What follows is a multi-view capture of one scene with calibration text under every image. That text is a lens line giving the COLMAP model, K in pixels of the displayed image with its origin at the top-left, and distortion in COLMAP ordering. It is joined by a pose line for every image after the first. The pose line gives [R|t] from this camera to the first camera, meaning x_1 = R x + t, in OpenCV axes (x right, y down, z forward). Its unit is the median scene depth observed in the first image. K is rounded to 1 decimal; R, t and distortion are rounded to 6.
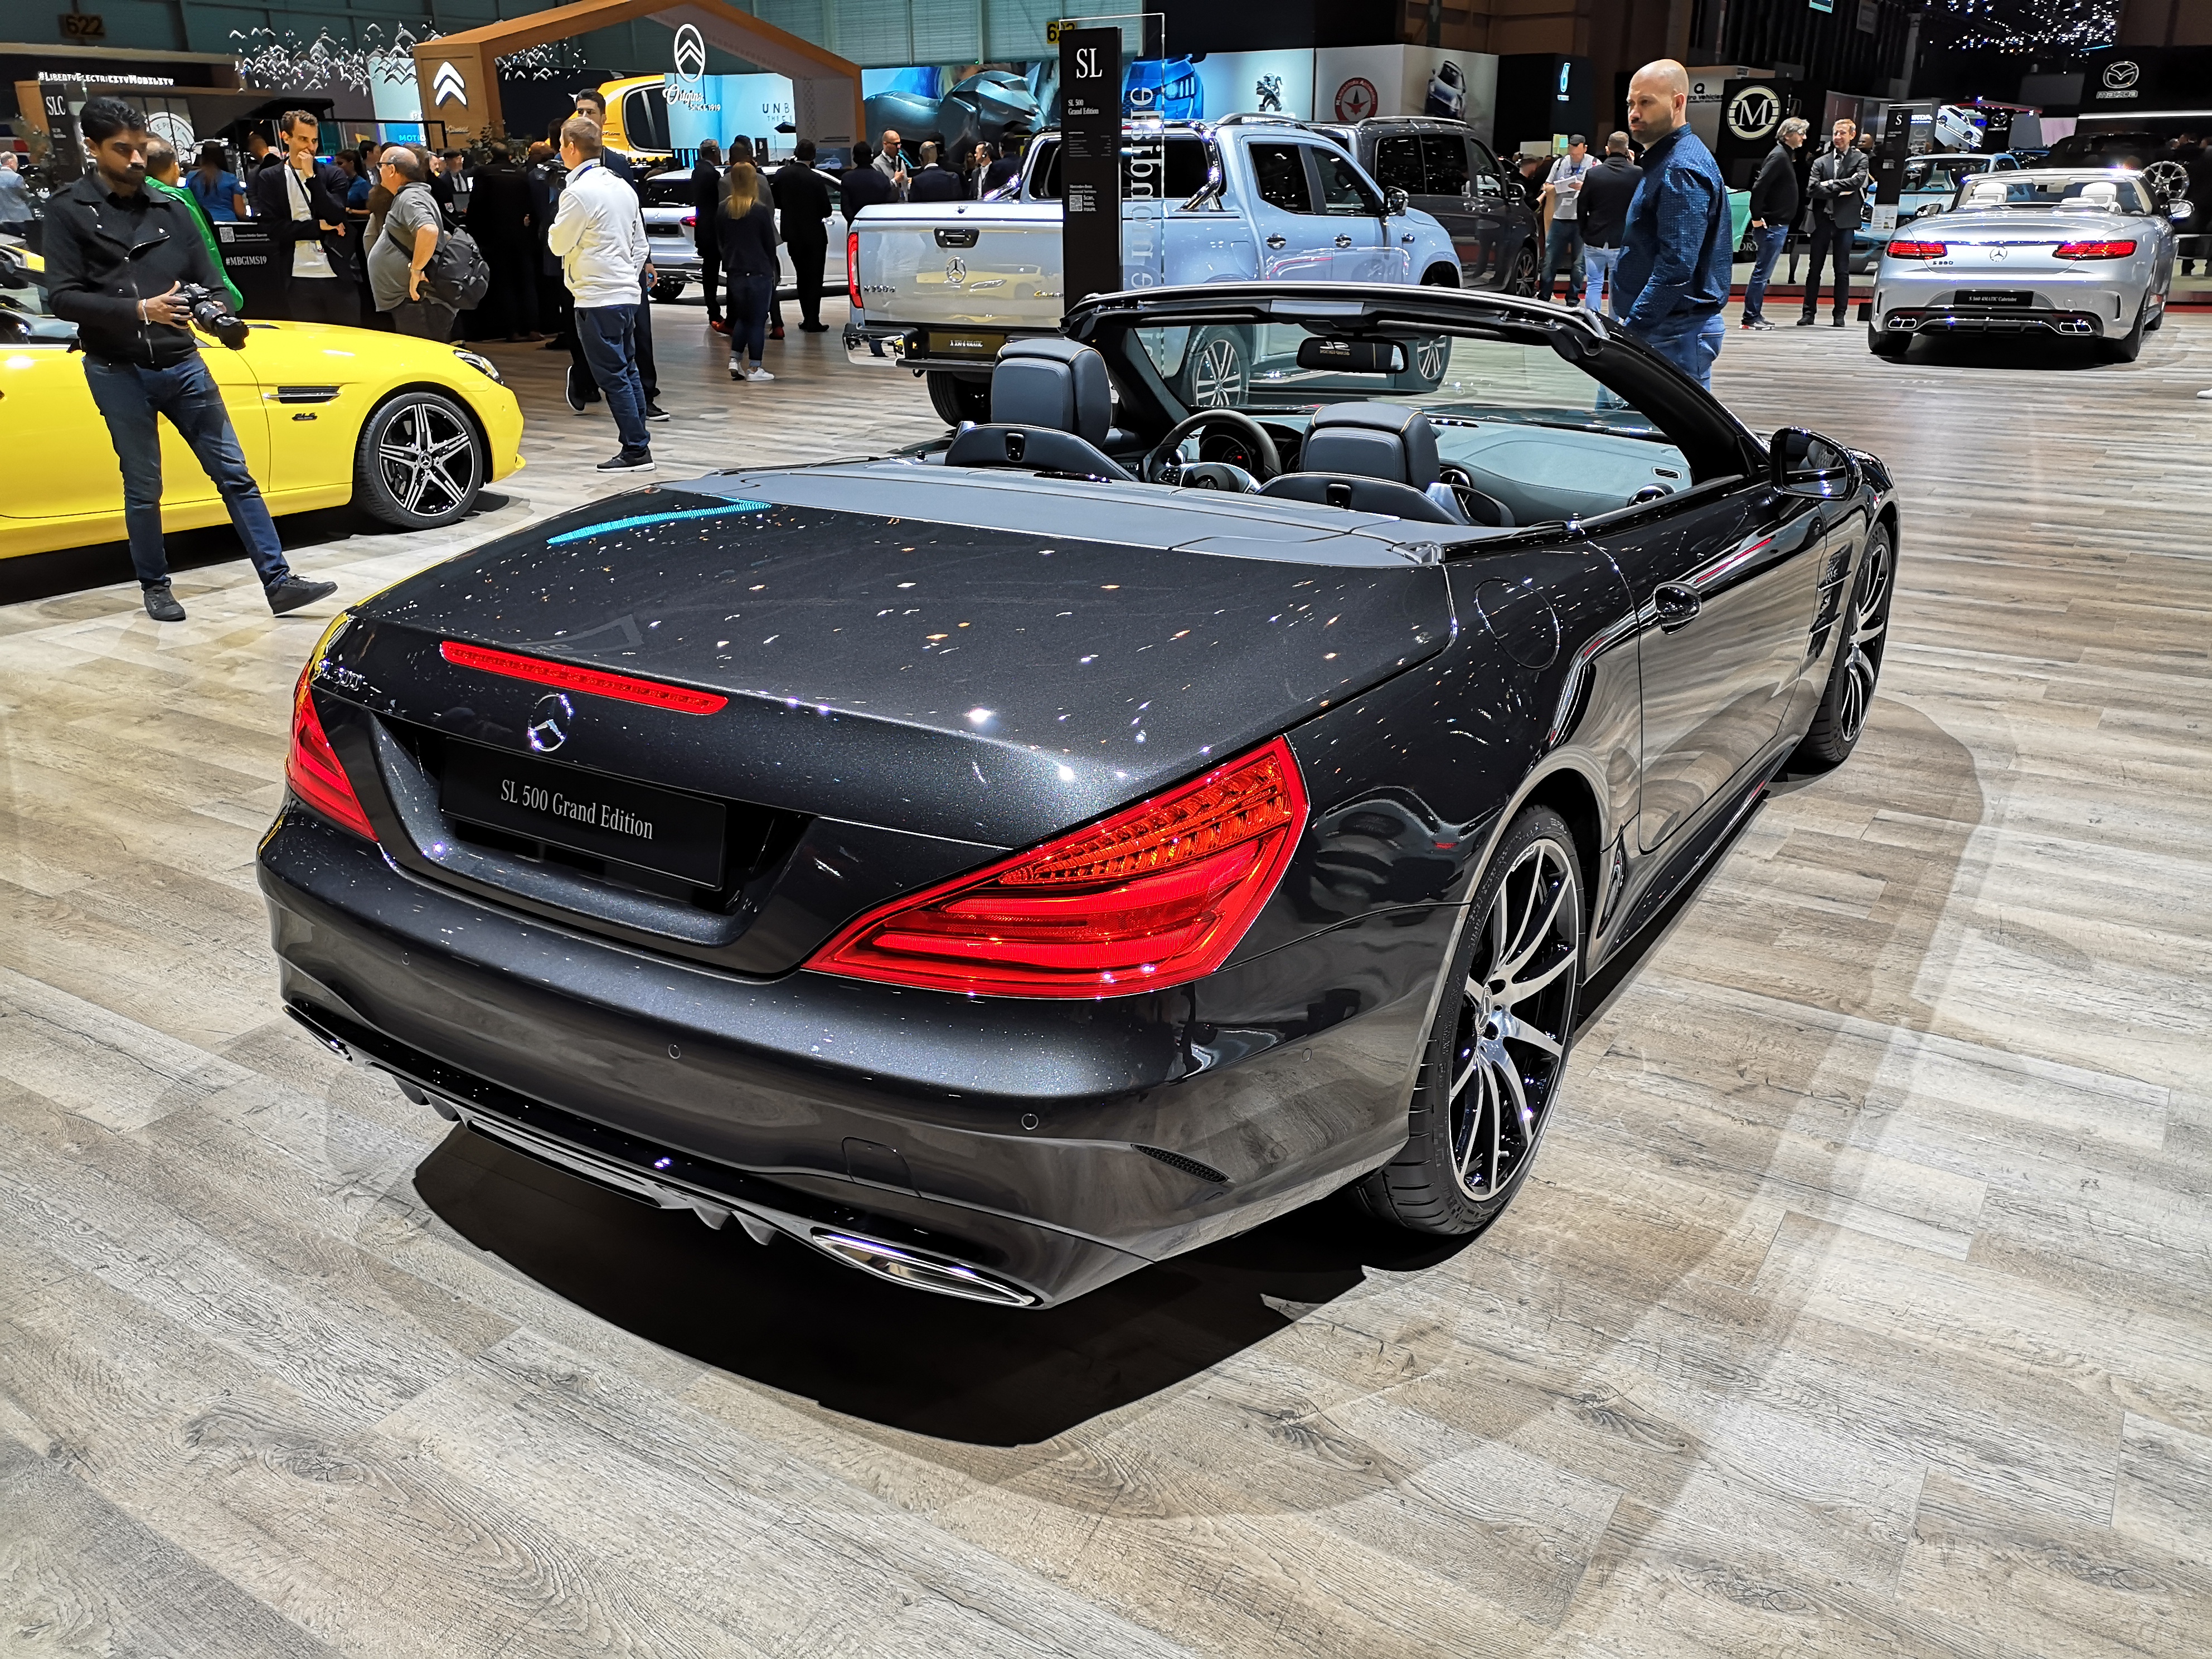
lens RADIAL K [[1726.4, 0, 1092.8], [0, 1726.4, 831.8], [0, 0, 1]] dist [0.034999, -0.019244]
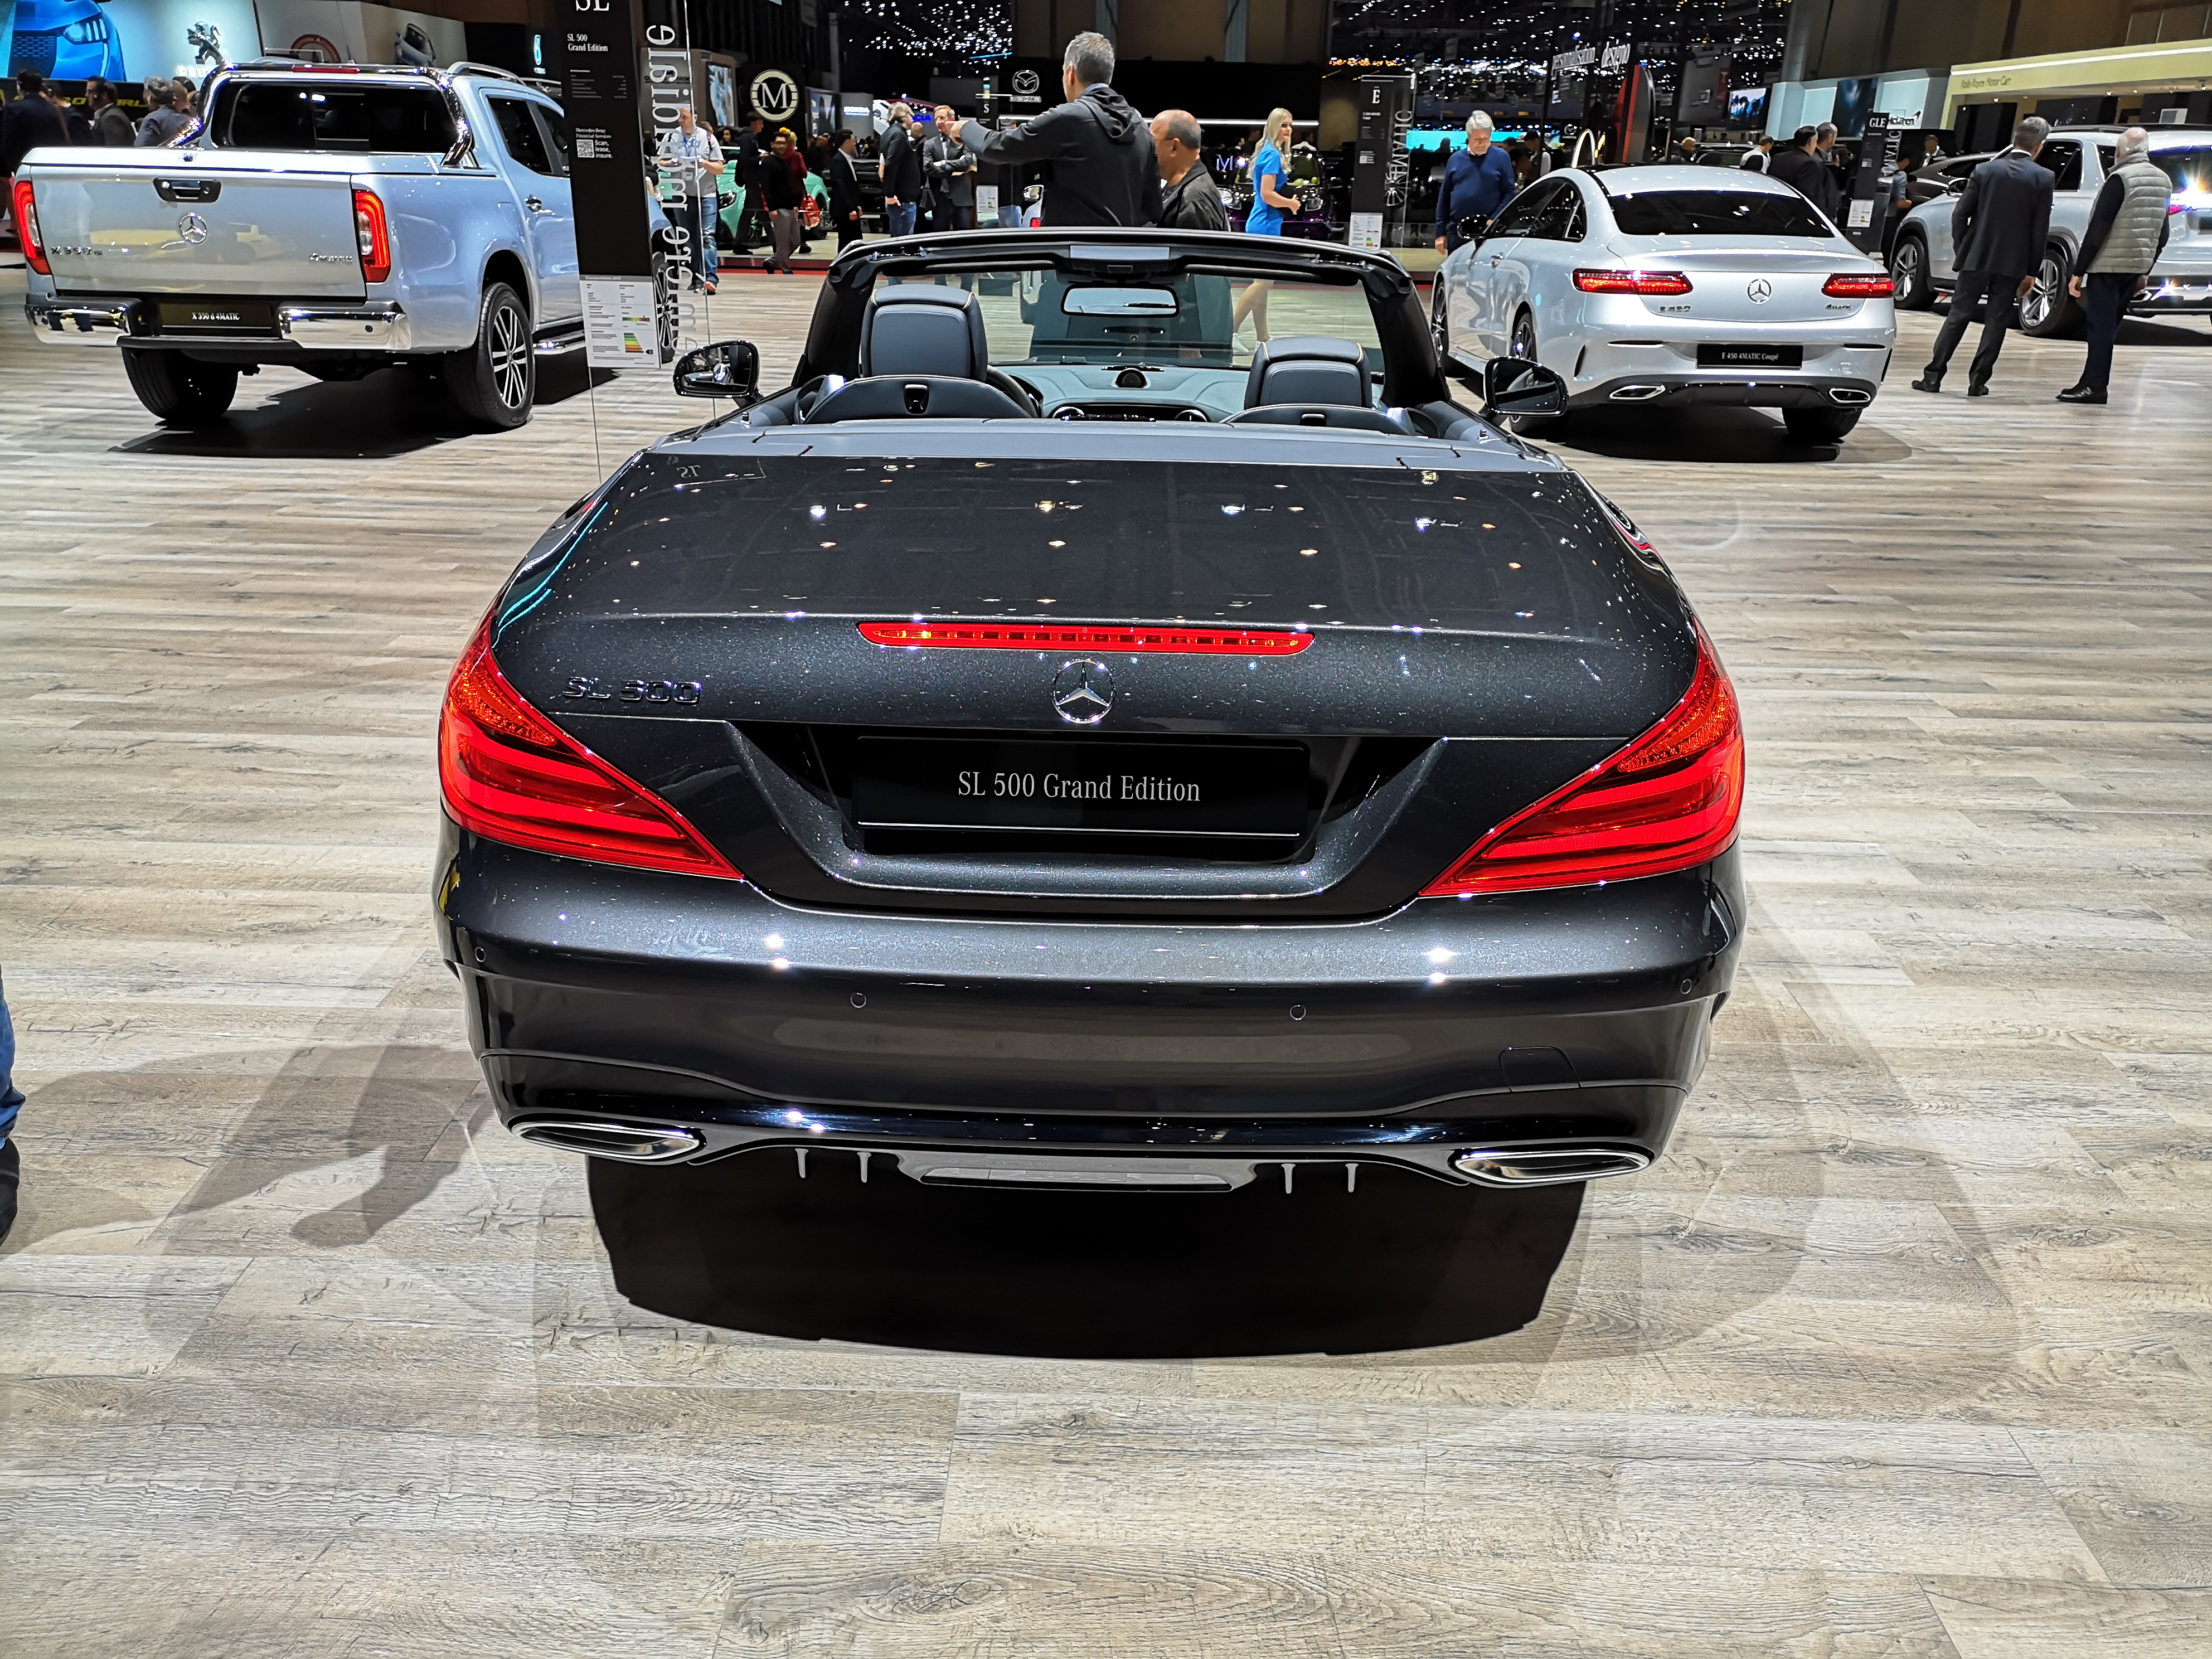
lens RADIAL K [[1726.4, 0, 1101.8], [0, 1726.4, 829.4], [0, 0, 1]] dist [0.034999, -0.019244]
pose [[0.851226, -0.164550, 0.498335, -0.165102], [0.159555, 0.985768, 0.052958, -0.008257], [-0.499956, 0.034432, 0.865366, 0.047787]]
